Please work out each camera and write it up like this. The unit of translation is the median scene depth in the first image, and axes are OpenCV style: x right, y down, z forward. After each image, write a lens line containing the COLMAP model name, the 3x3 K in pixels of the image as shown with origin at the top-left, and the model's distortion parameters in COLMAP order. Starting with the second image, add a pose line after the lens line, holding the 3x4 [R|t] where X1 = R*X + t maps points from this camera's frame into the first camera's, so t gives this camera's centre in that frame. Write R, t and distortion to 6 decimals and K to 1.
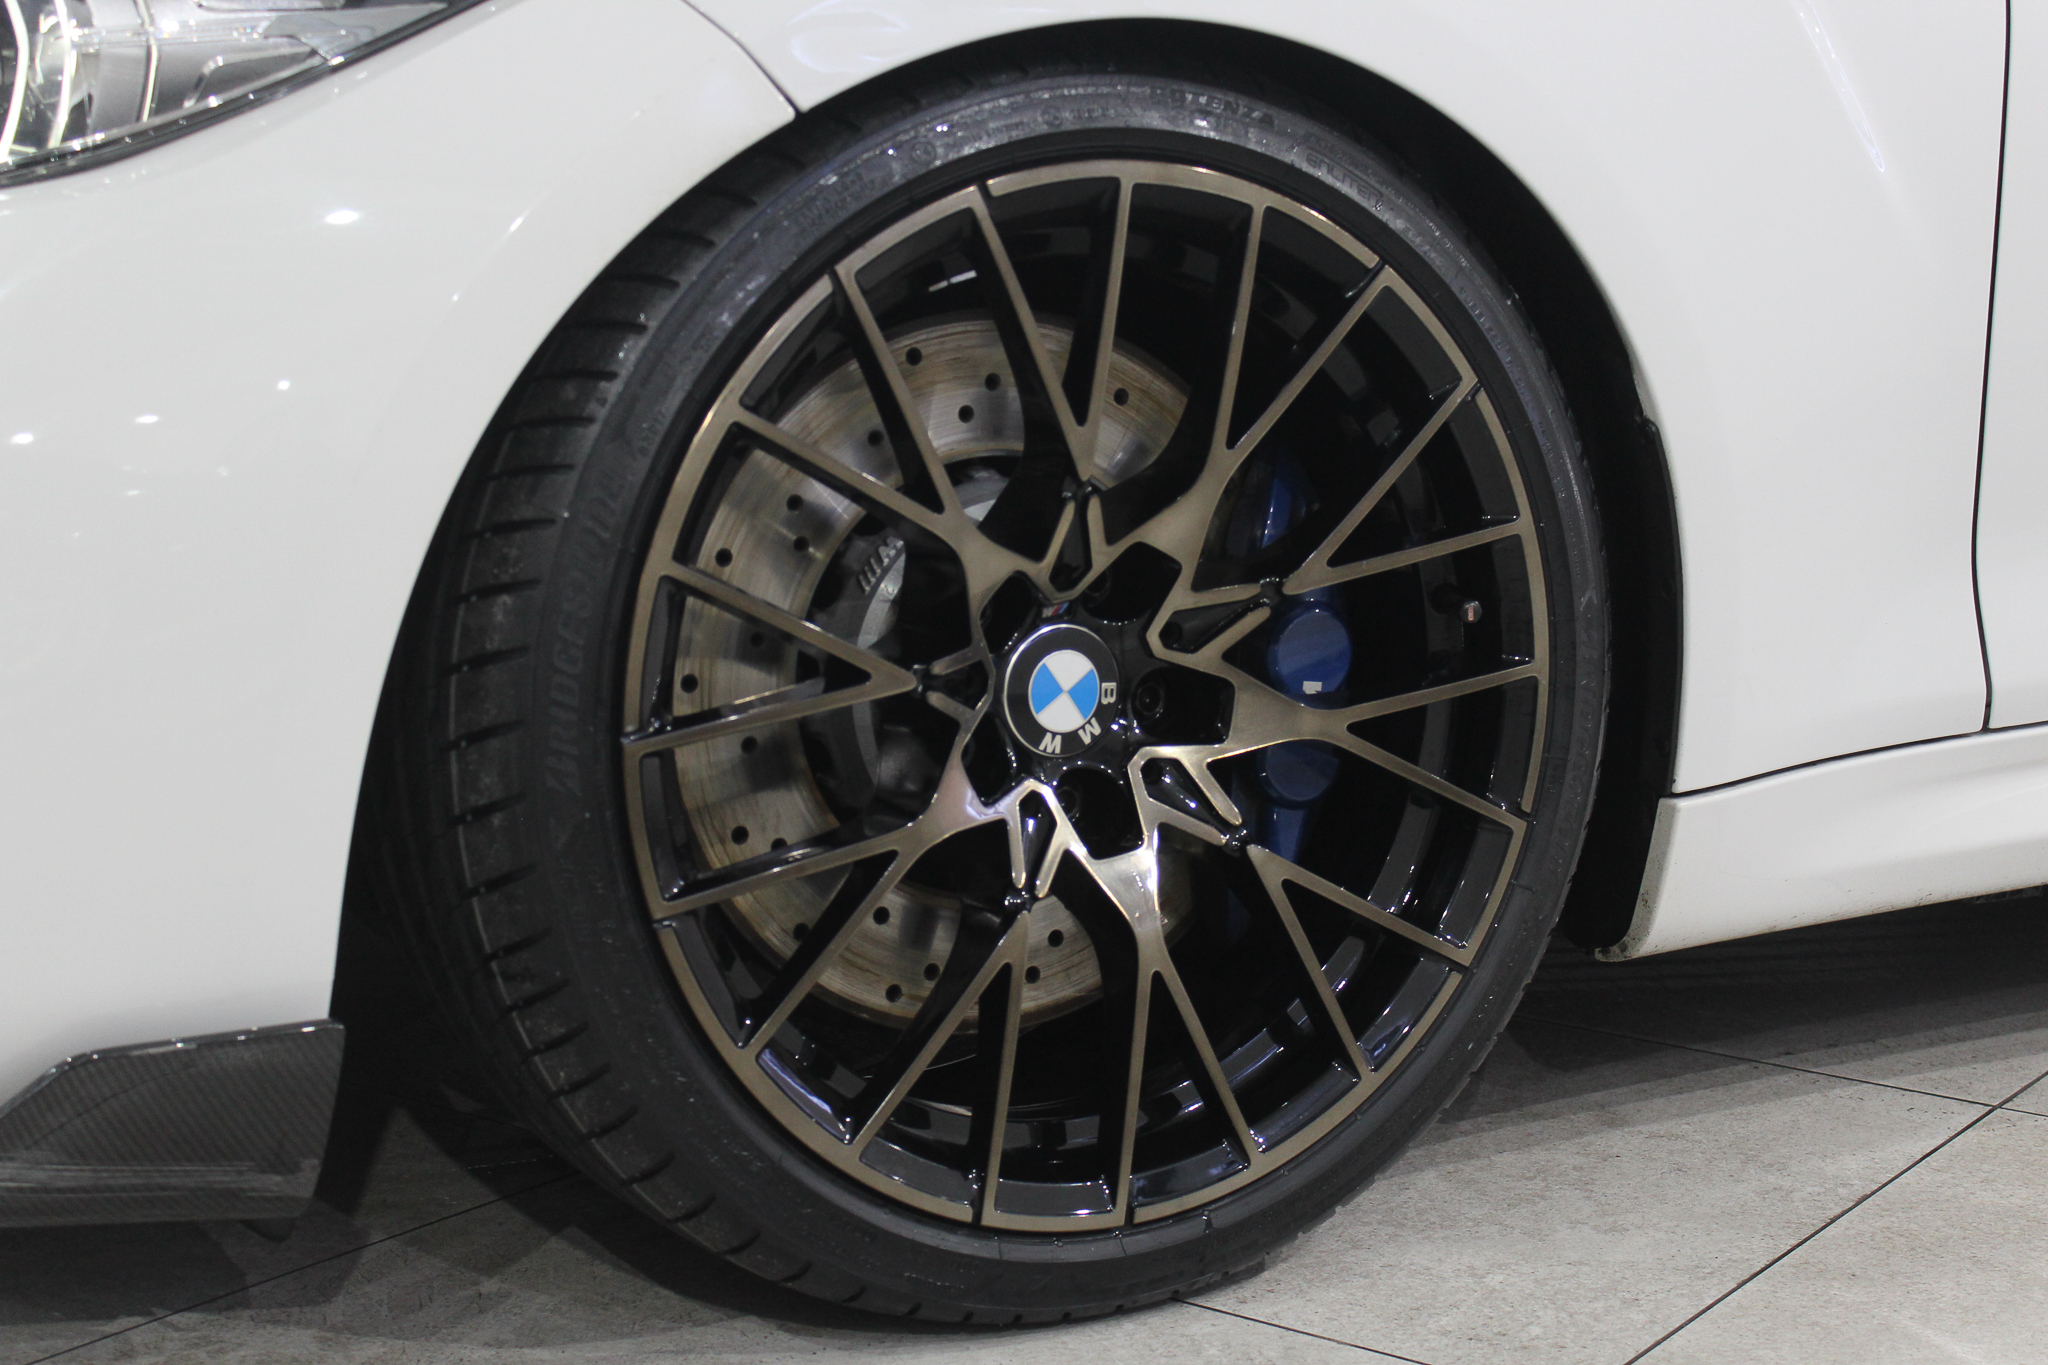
lens RADIAL K [[3236.7, 0, 1024.0], [0, 3236.7, 682.5], [0, 0, 1]] dist [-0.032416, 0.124159]
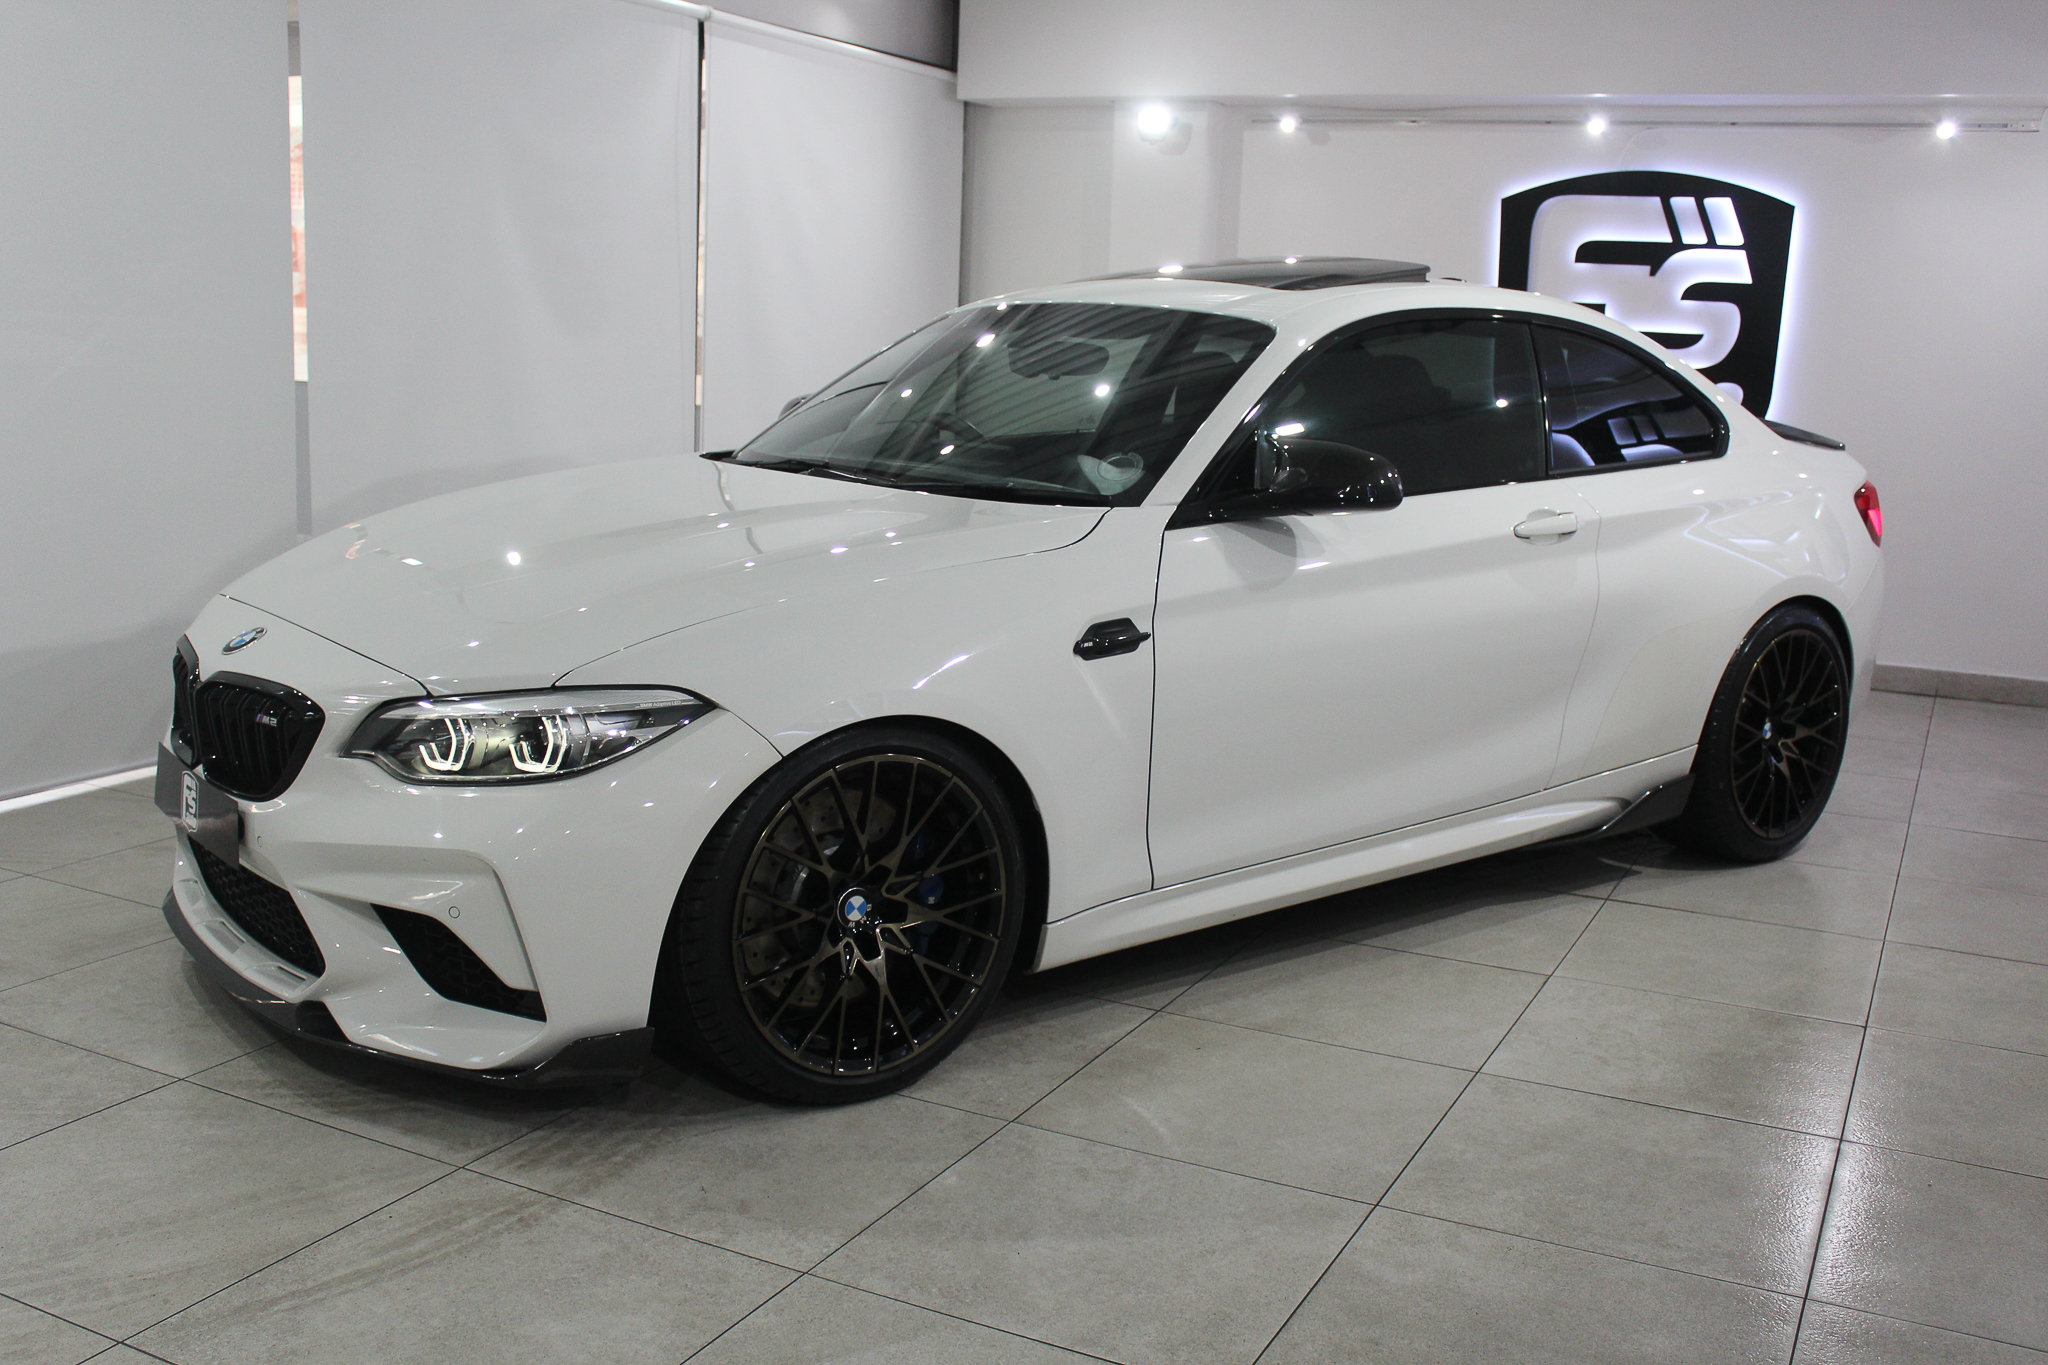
lens RADIAL K [[1907.4, 0, 1024.0], [0, 1907.4, 682.5], [0, 0, 1]] dist [-0.088421, 0.031953]
pose [[0.989345, -0.003608, 0.145547, -0.097664], [0.001258, 0.999867, 0.016237, -0.254147], [-0.145586, -0.015881, 0.989218, -0.906261]]
